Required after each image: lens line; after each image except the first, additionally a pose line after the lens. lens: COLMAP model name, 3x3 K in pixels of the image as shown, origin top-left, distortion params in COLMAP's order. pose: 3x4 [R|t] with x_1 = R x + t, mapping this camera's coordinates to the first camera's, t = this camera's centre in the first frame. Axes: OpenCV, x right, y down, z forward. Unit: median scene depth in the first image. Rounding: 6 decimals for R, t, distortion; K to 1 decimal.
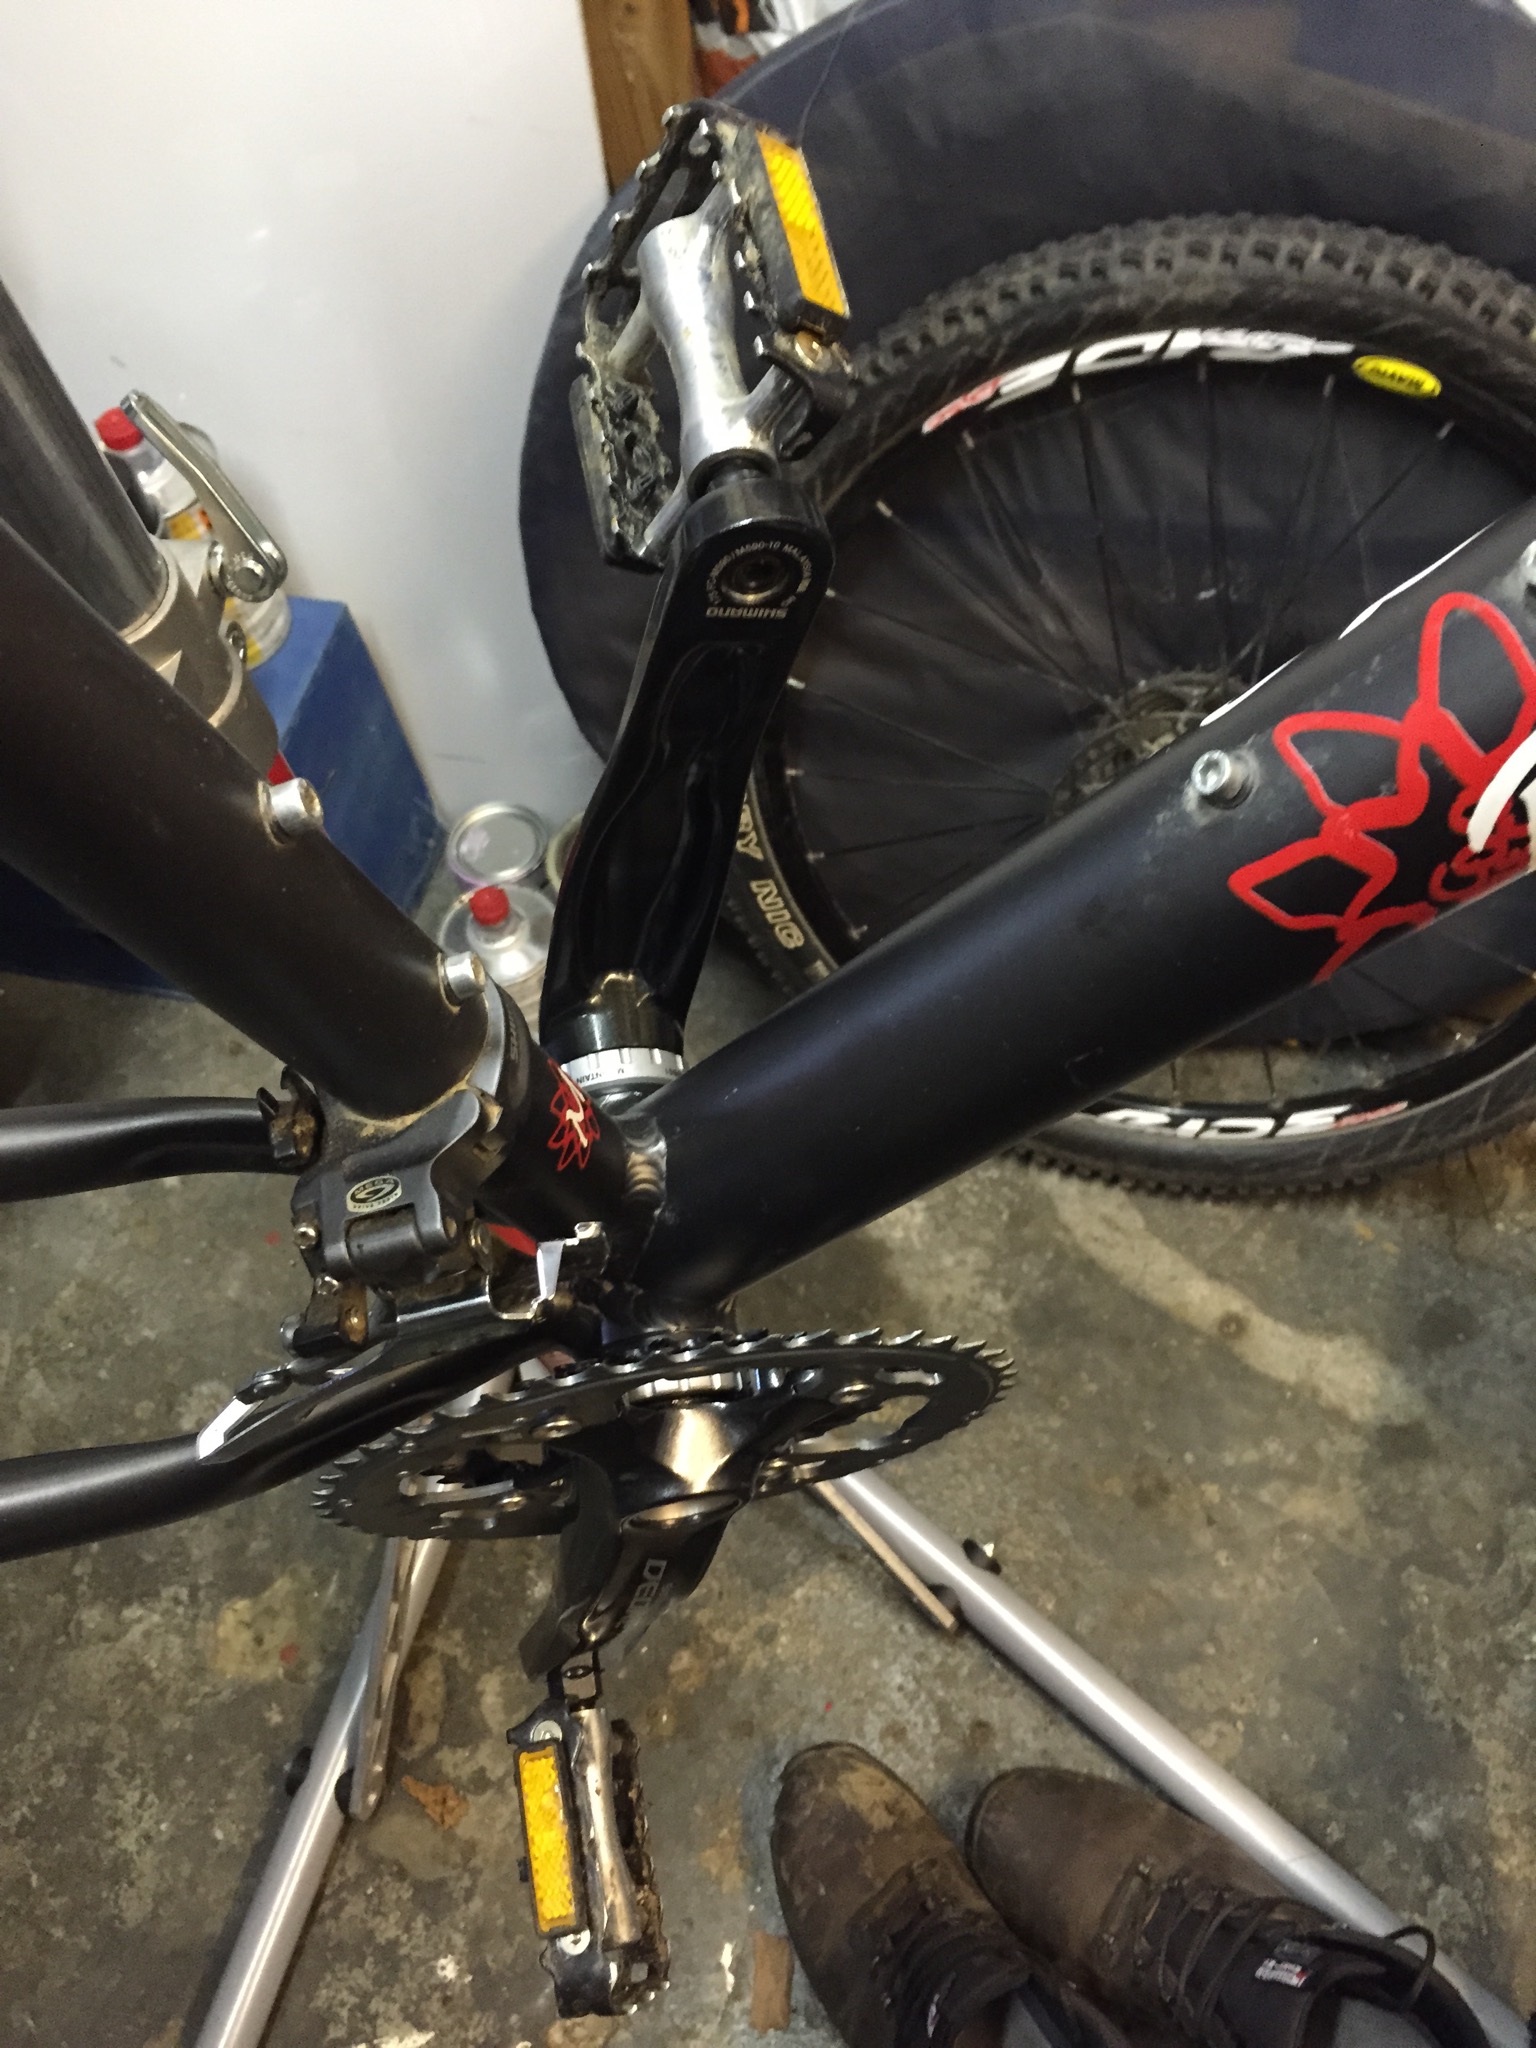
lens RADIAL K [[1757.7, 0, 773.6], [0, 1757.7, 1029.6], [0, 0, 1]] dist [0.080960, -0.118850]
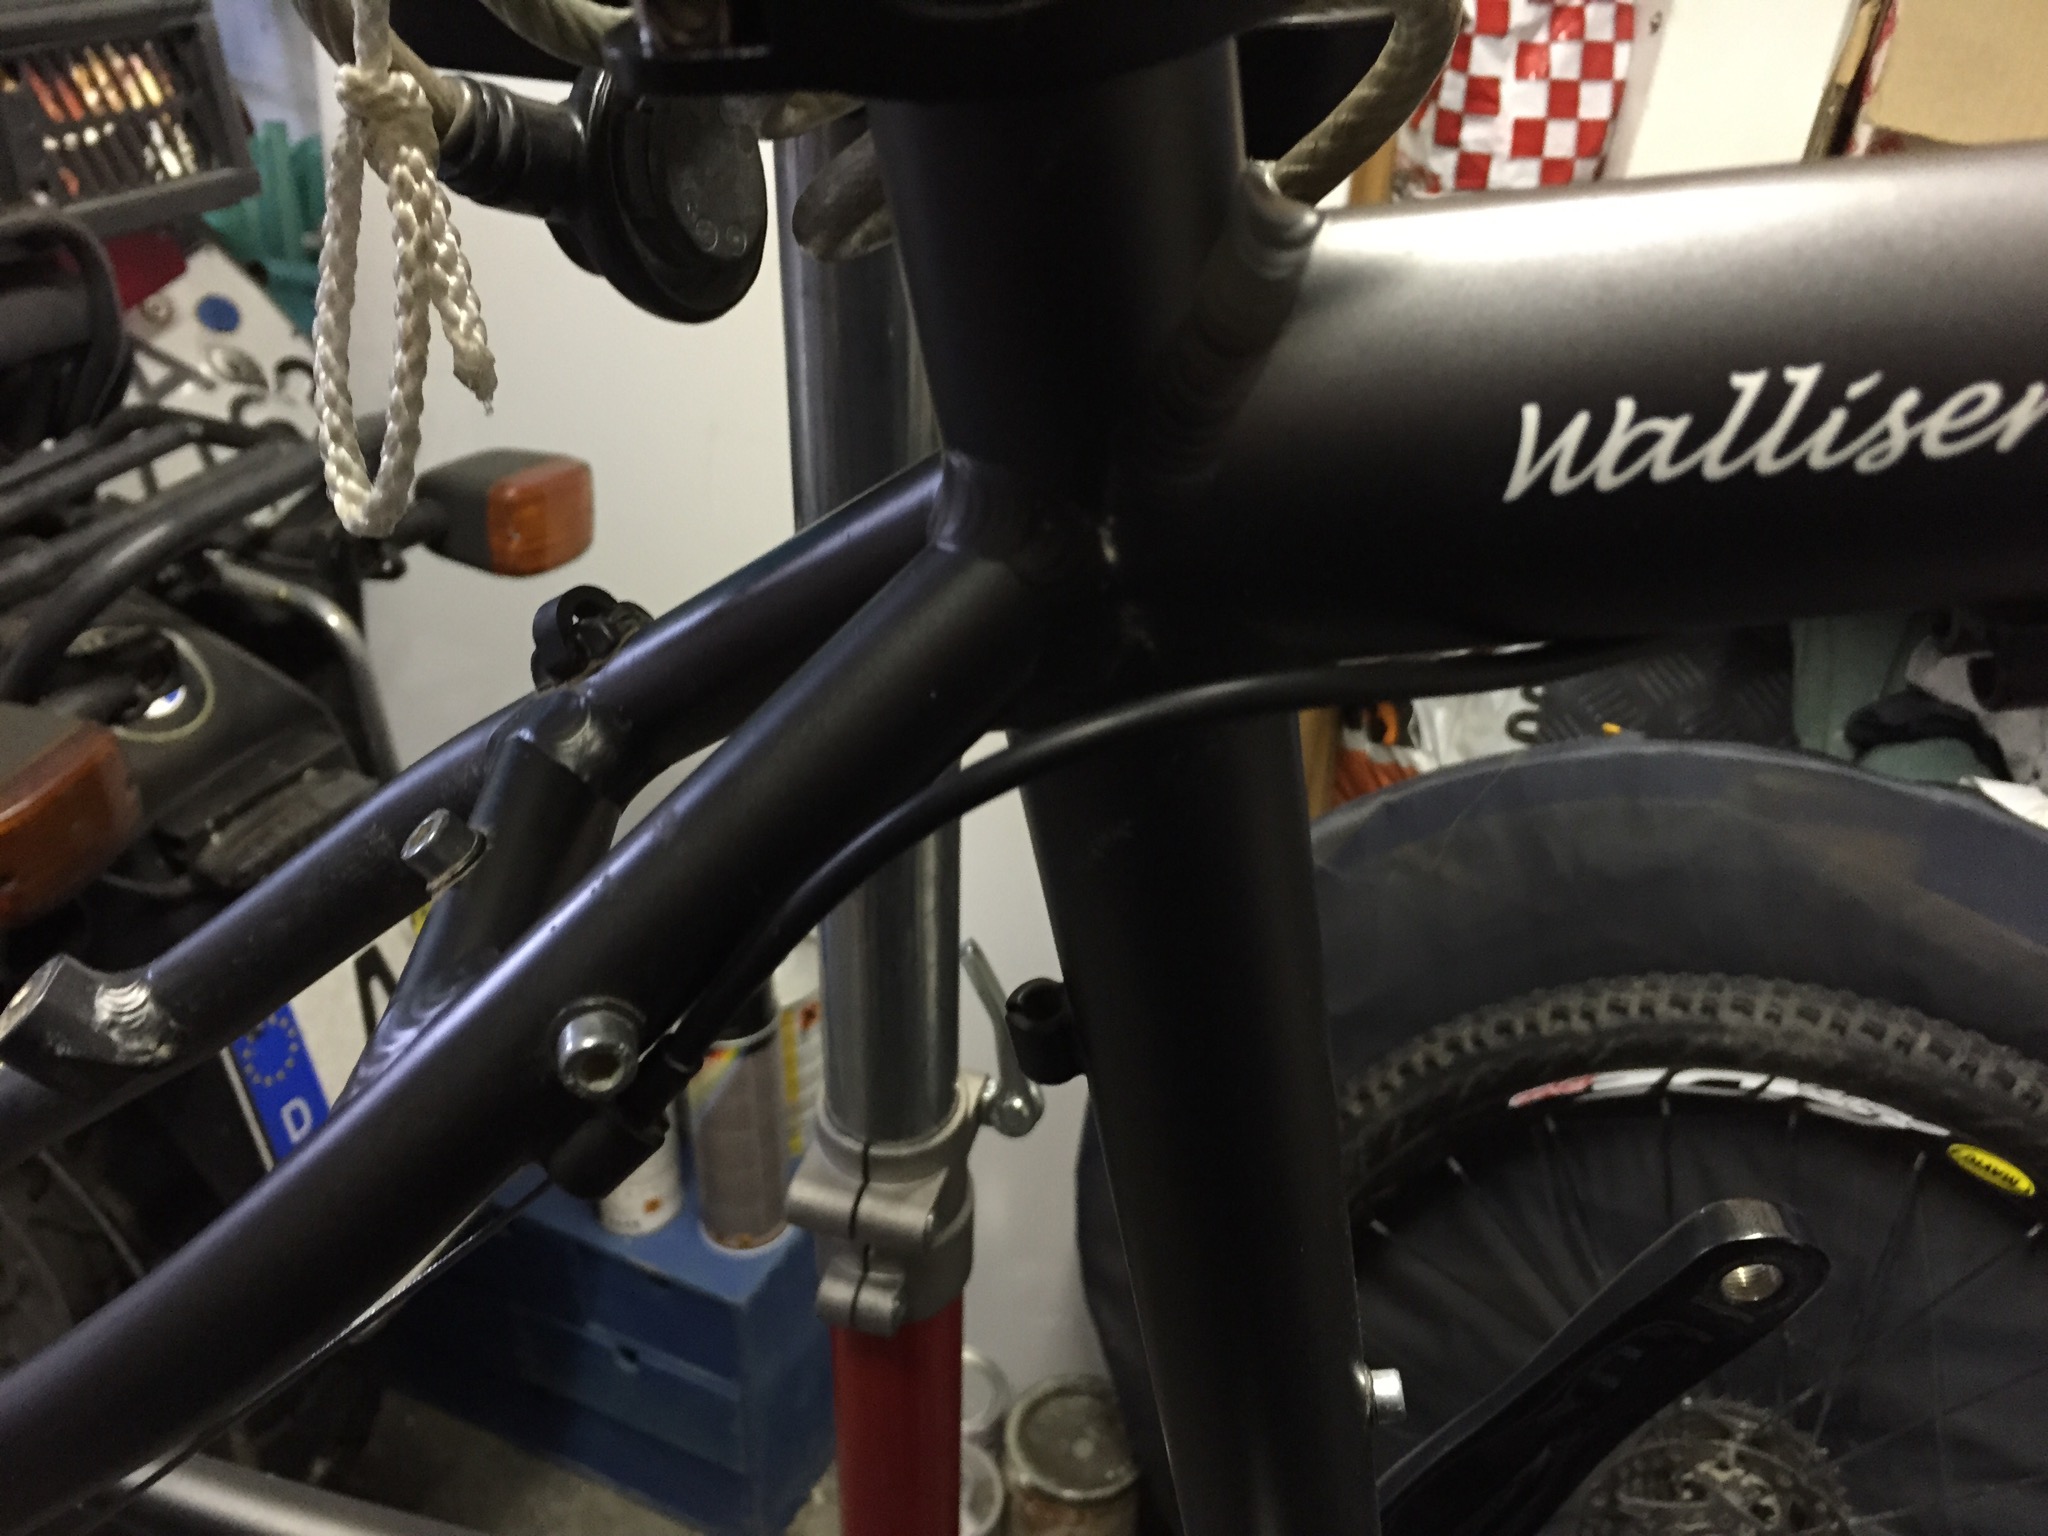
lens RADIAL K [[1757.7, 0, 1031.4], [0, 1757.7, 766.9], [0, 0, 1]] dist [0.080960, -0.118850]
pose [[0.970578, 0.215966, -0.106471, -0.111676], [-0.240778, 0.867064, -0.436149, 0.015616], [-0.001877, 0.448953, 0.893553, -0.030412]]
